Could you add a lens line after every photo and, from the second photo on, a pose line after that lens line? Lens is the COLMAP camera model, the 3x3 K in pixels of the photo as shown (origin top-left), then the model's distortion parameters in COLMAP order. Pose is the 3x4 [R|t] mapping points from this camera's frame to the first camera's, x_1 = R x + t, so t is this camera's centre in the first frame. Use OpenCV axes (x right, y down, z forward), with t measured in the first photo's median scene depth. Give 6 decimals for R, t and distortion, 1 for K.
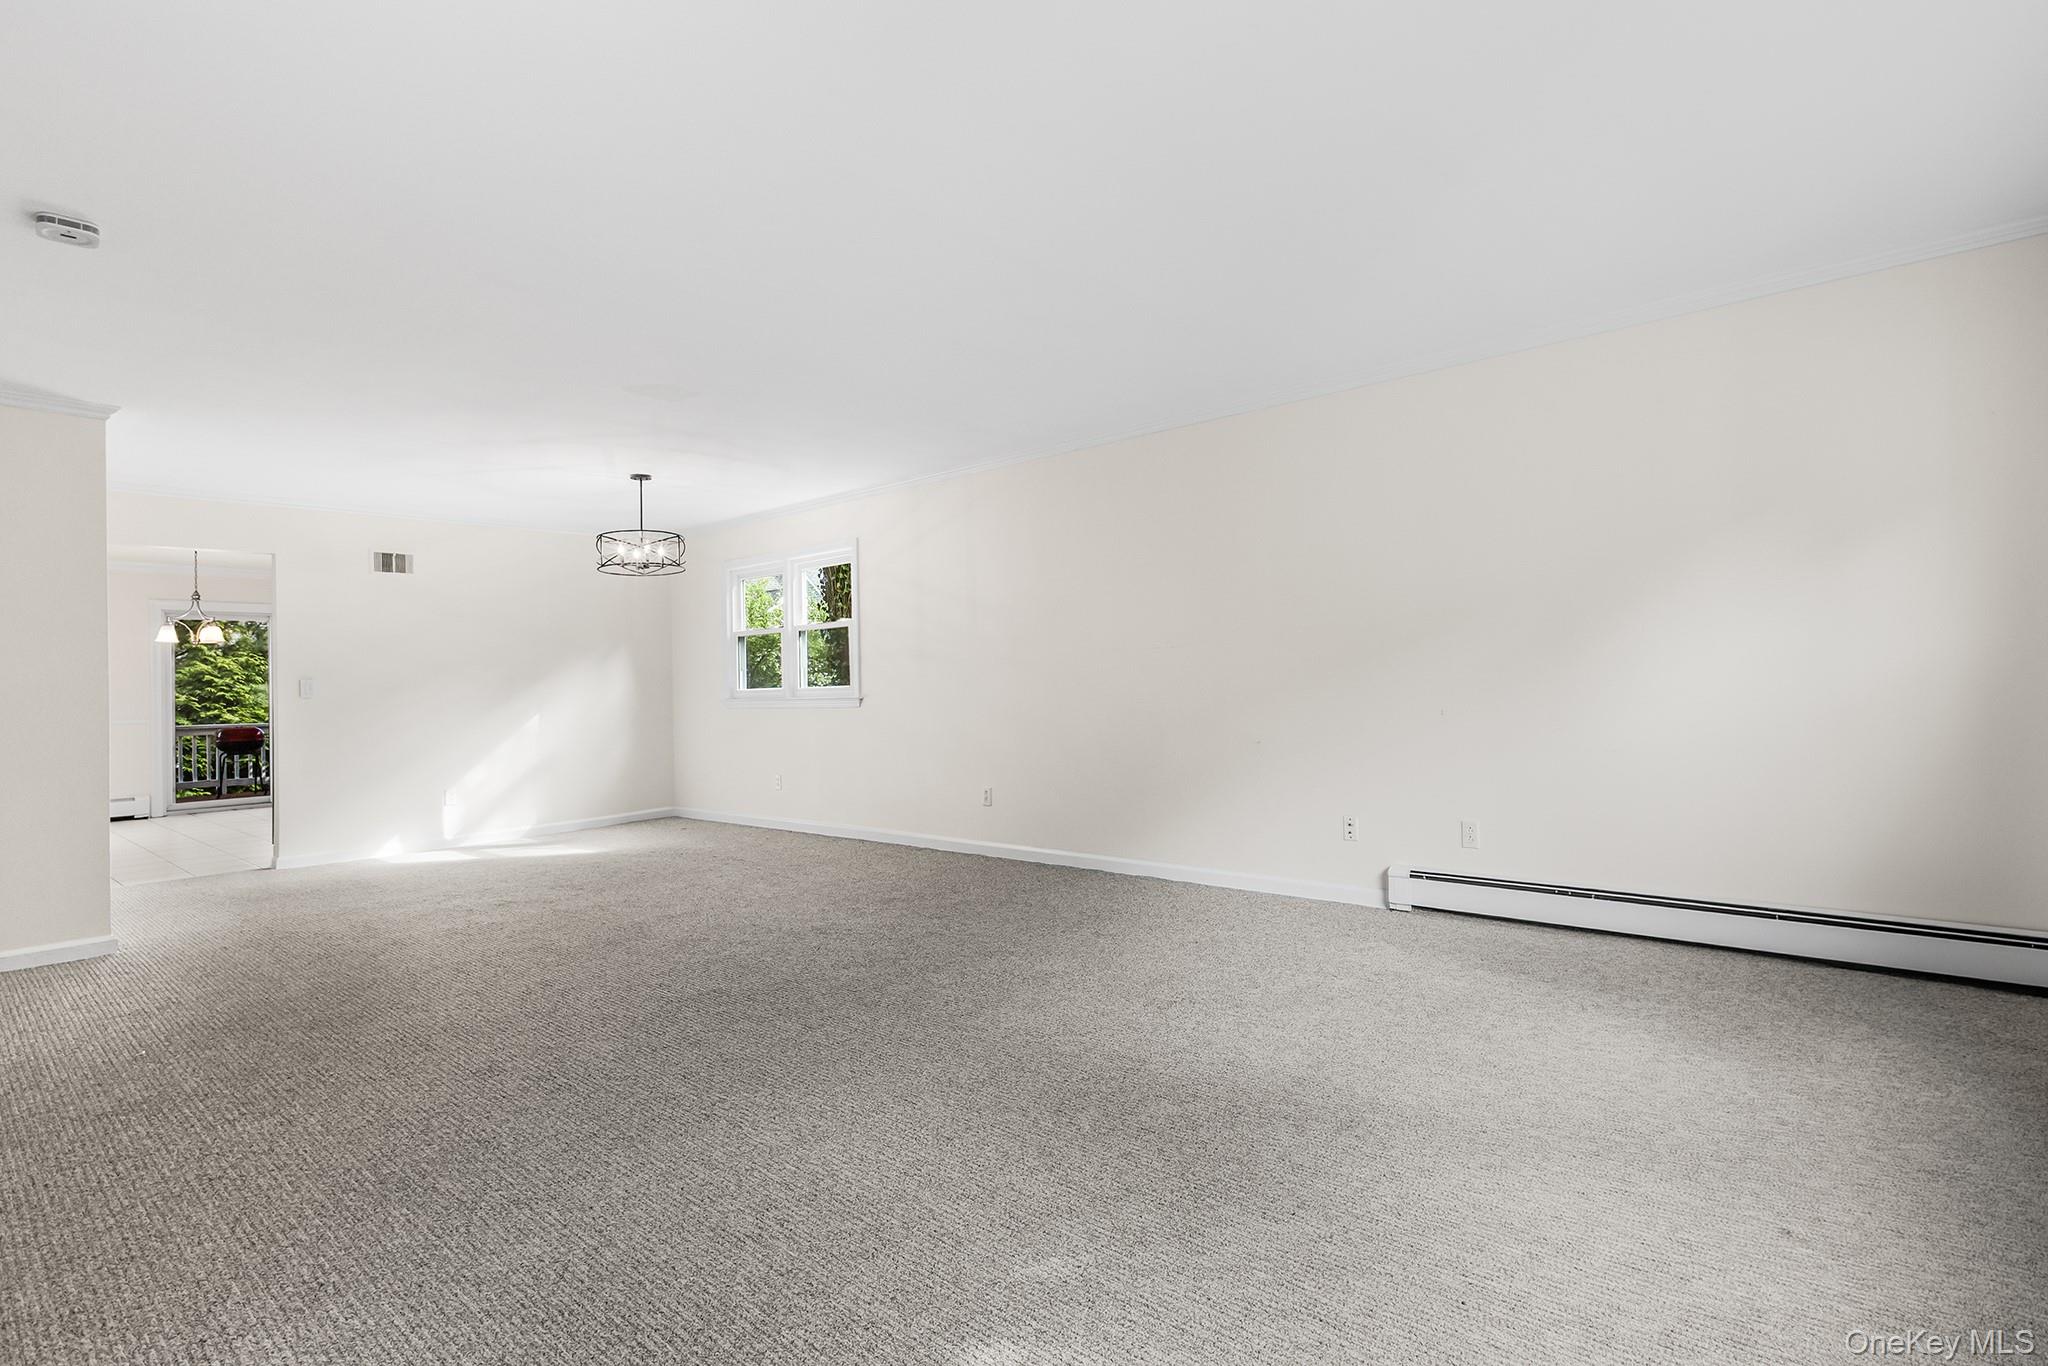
lens RADIAL K [[987.3, 0, 1019.9], [0, 987.3, 676.8], [0, 0, 1]] dist [0.023071, -0.000037]
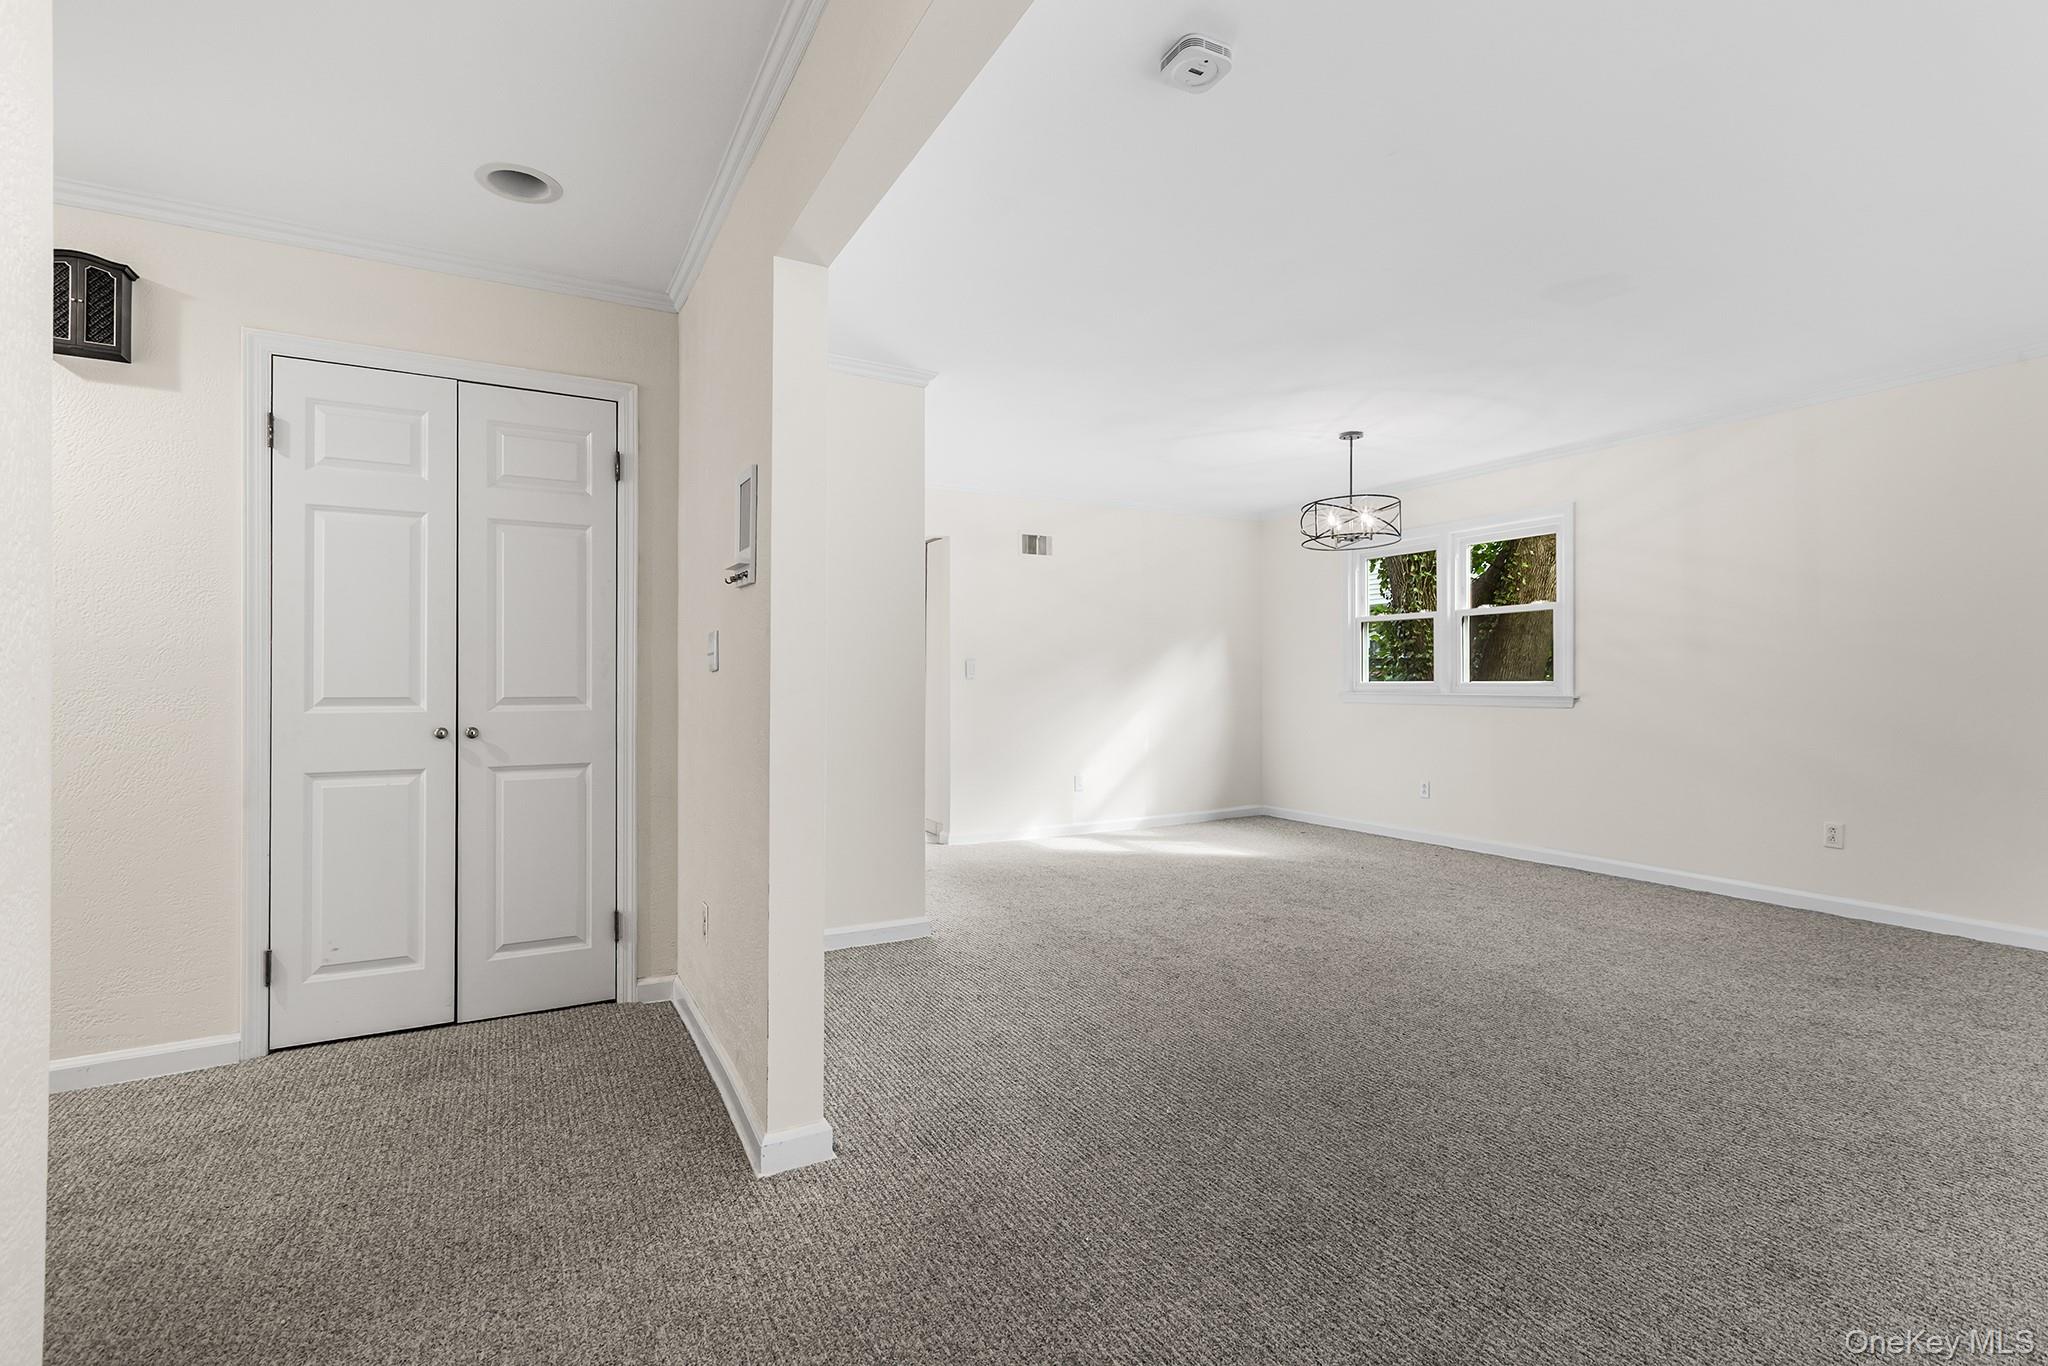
lens RADIAL K [[929.8, 0, 1024.0], [0, 929.8, 683.0], [0, 0, 1]] dist [-0.000366, -0.000138]
pose [[0.942134, 0.030800, -0.333818, -0.327248], [-0.027466, 0.999515, 0.014703, 0.010918], [0.334109, -0.004684, 0.942523, 0.115705]]
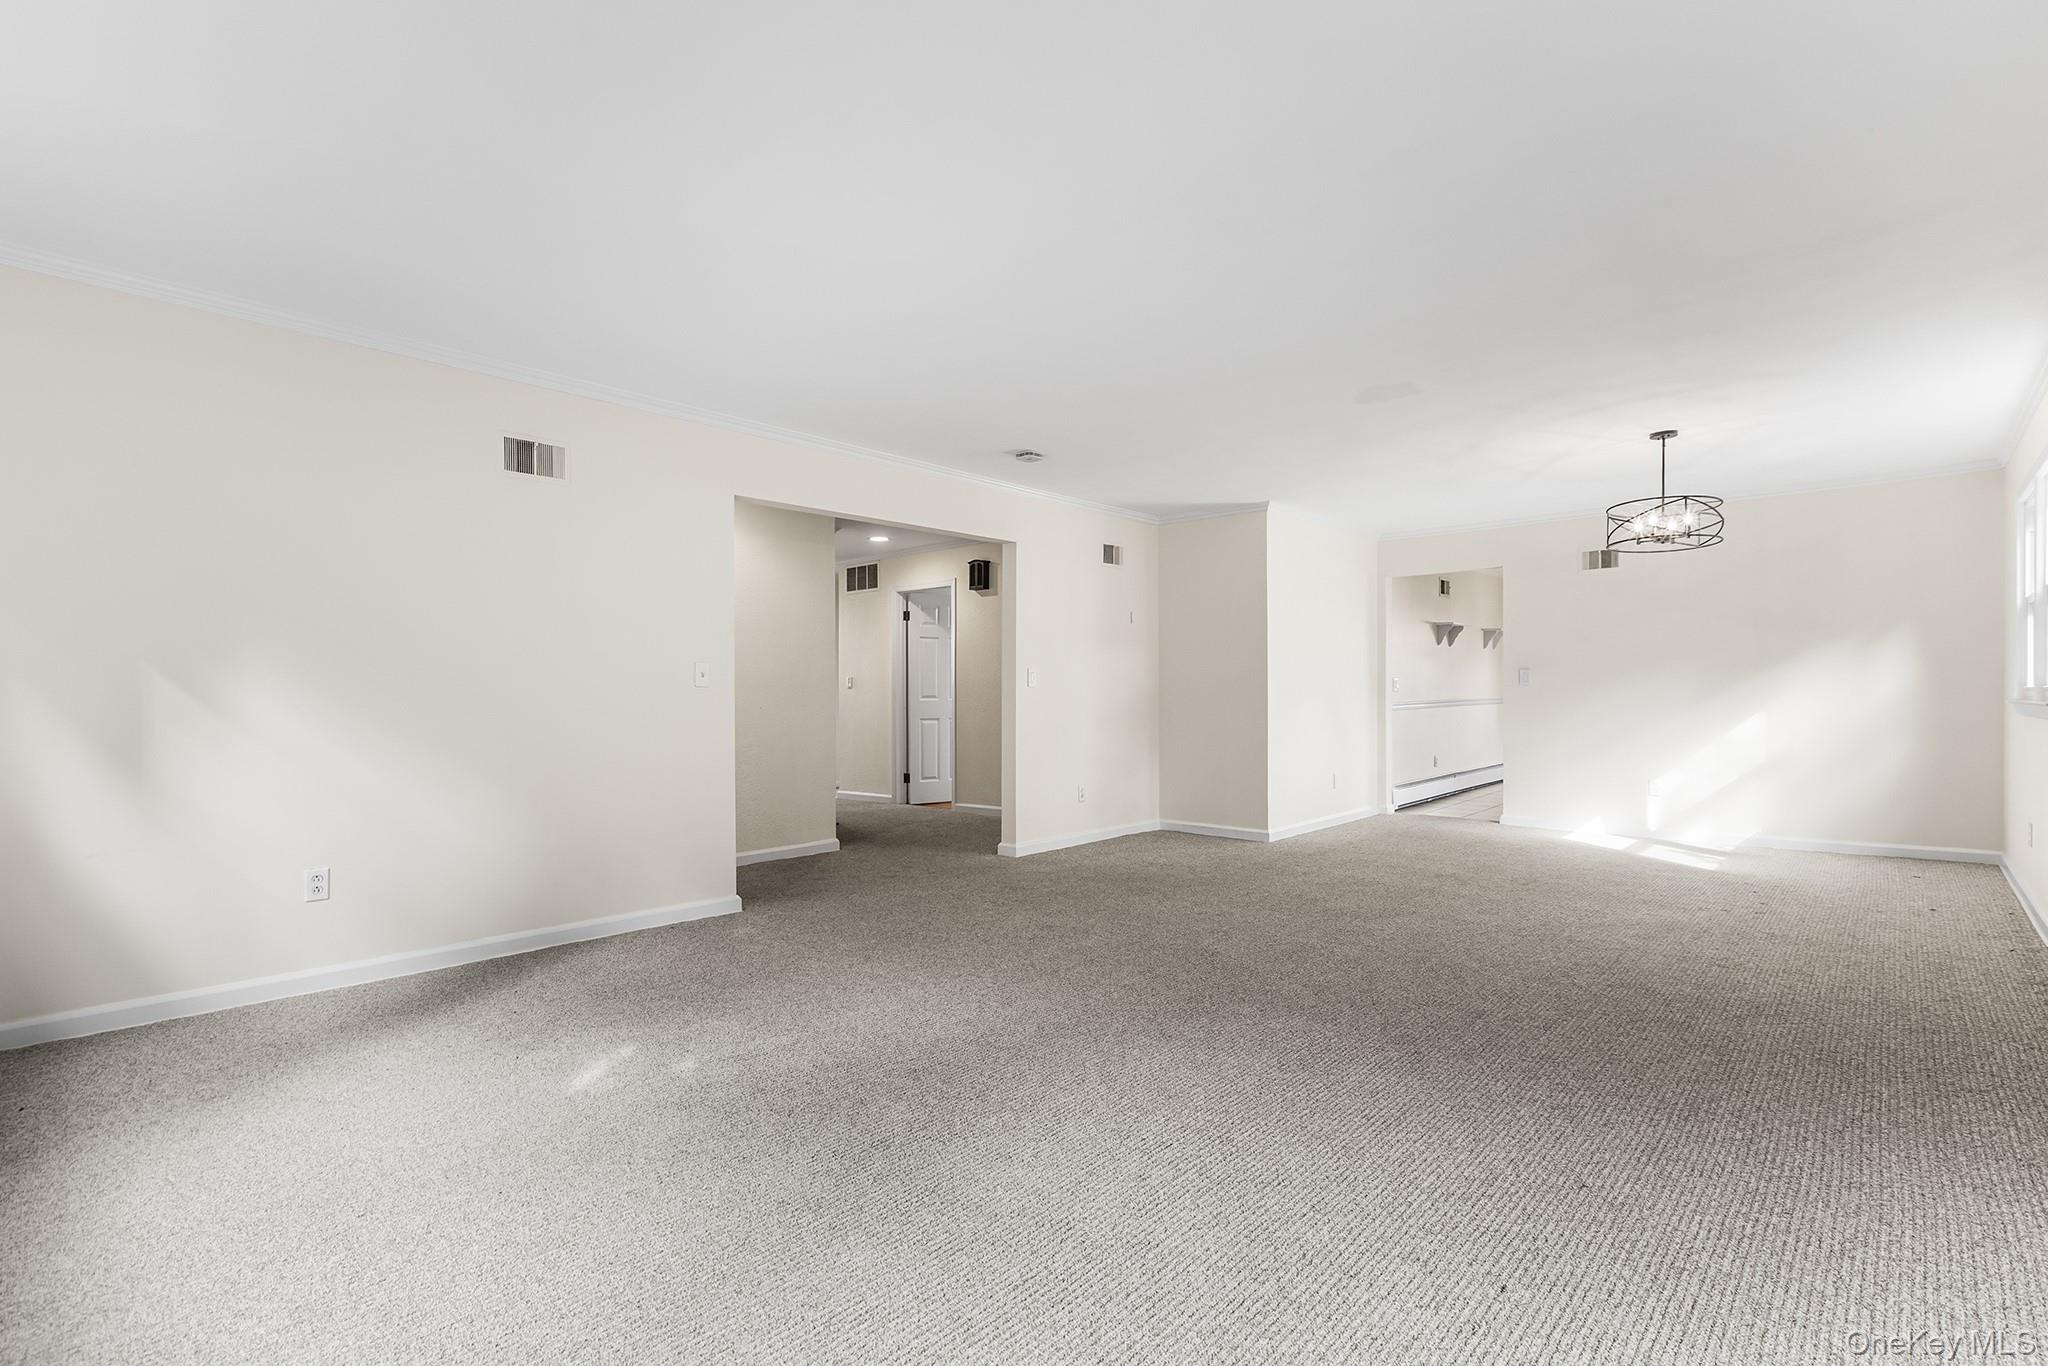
lens RADIAL K [[929.8, 0, 1024.0], [0, 929.8, 683.0], [0, 0, 1]] dist [-0.000366, -0.000138]
pose [[-0.016759, 0.019575, -0.999668, 0.380857], [0.009772, 0.999764, 0.019413, -0.008073], [0.999812, -0.009443, -0.016947, 0.402713]]
